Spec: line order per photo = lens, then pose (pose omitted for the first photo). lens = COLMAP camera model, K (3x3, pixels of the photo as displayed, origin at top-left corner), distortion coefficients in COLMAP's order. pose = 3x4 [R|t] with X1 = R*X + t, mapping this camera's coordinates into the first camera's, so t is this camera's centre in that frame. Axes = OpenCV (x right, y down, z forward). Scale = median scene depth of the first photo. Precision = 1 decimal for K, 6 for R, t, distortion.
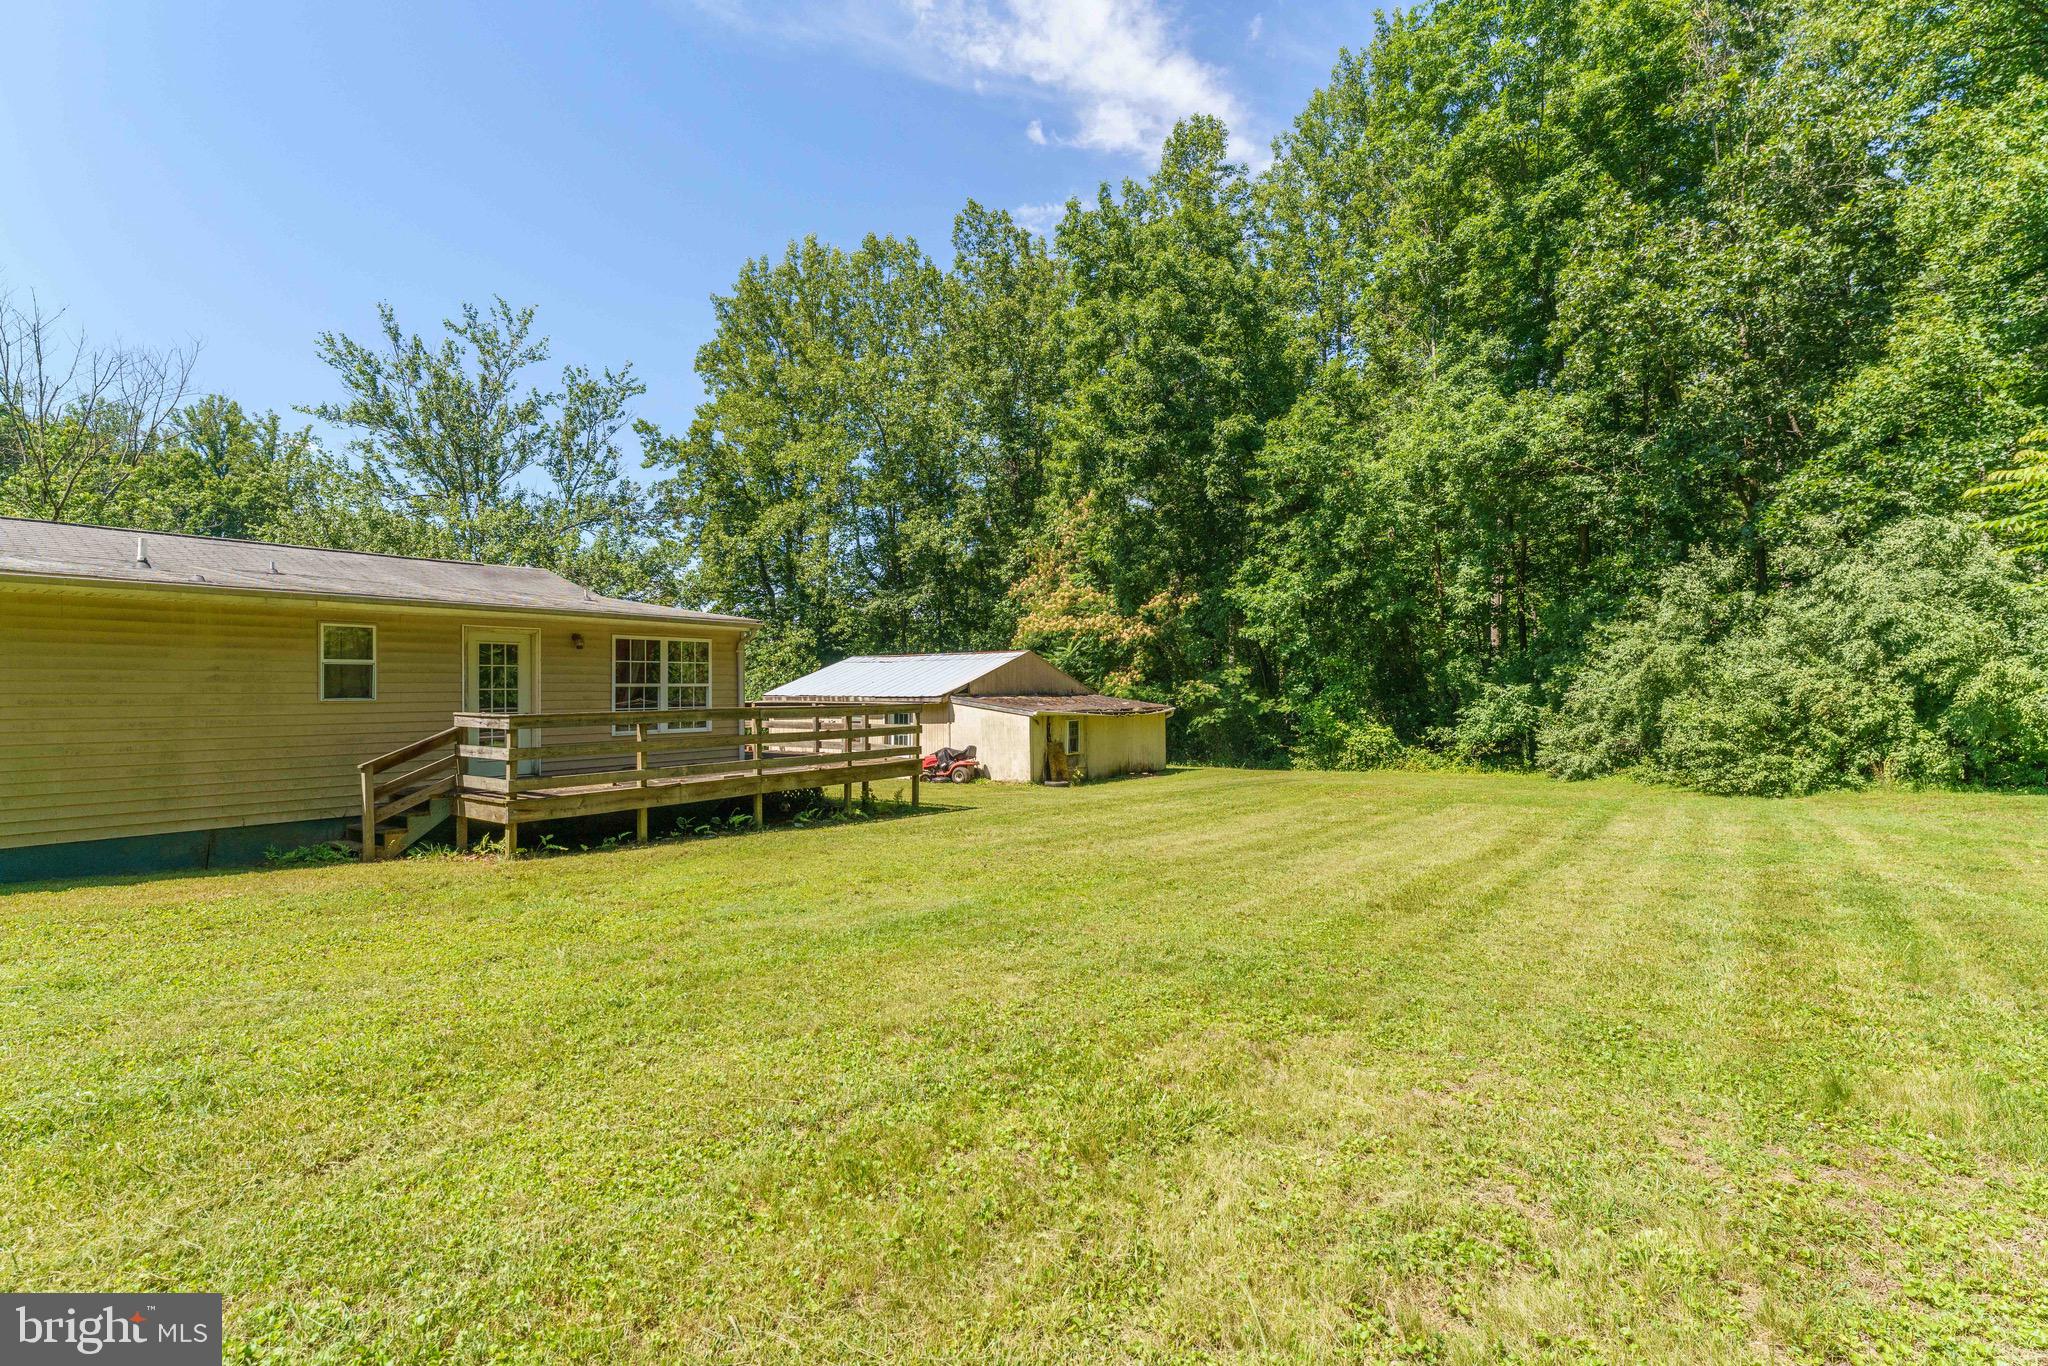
lens RADIAL K [[953.6, 0, 1024.0], [0, 953.6, 683.0], [0, 0, 1]] dist [0.016942, -0.013067]
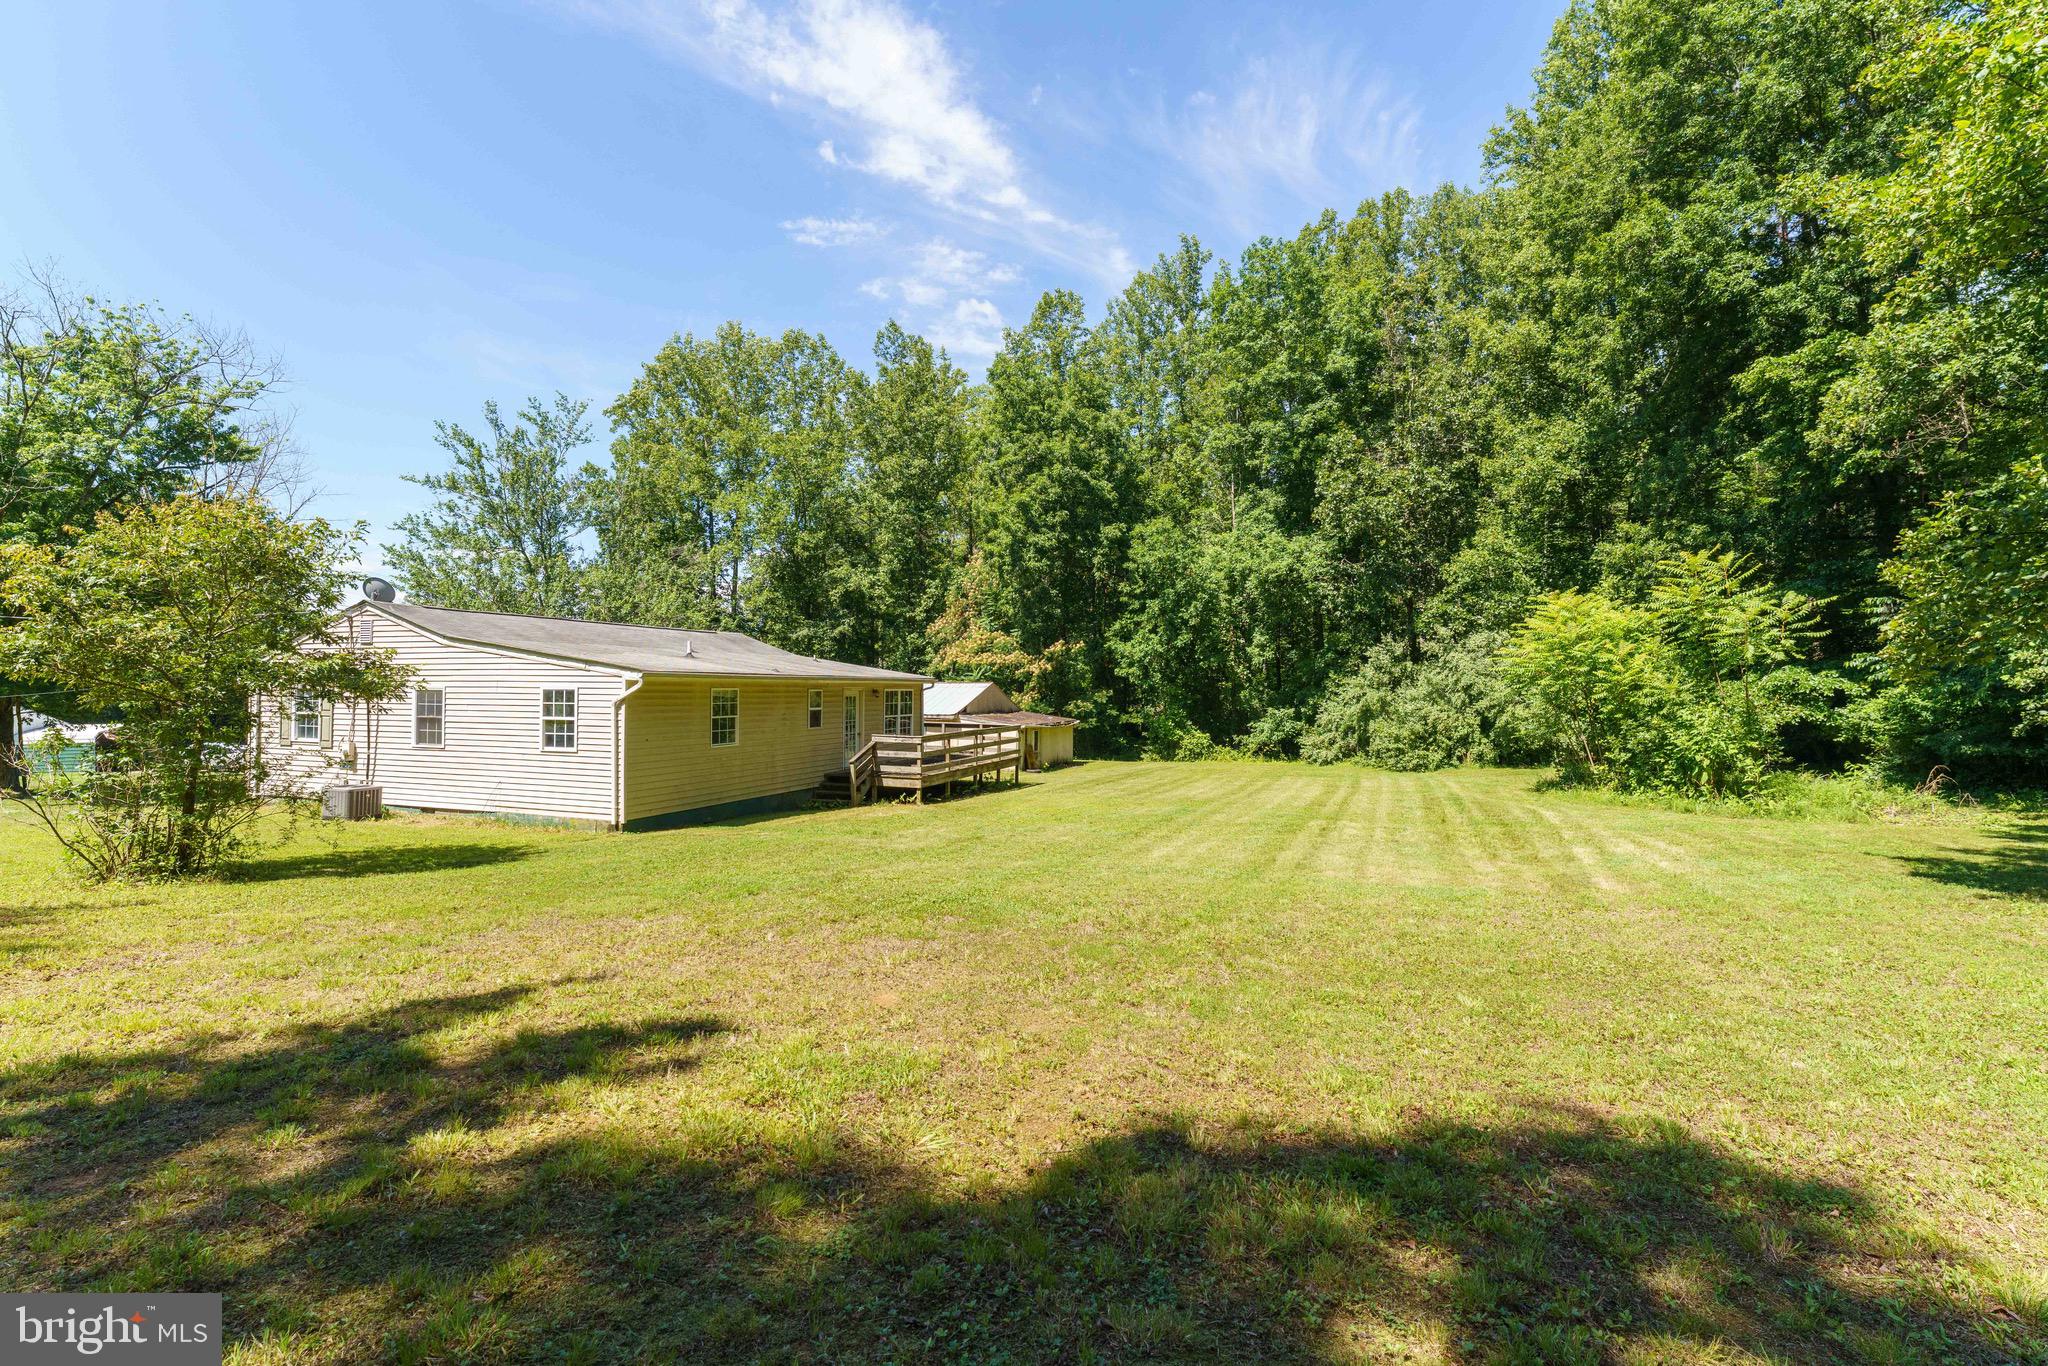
lens RADIAL K [[924.0, 0, 1027.0], [0, 924.0, 693.7], [0, 0, 1]] dist [0.009269, -0.000309]
pose [[0.962481, 0.010390, 0.271150, -0.369019], [-0.013818, 0.999847, 0.010736, -0.036865], [-0.270997, -0.014080, 0.962477, -0.437306]]
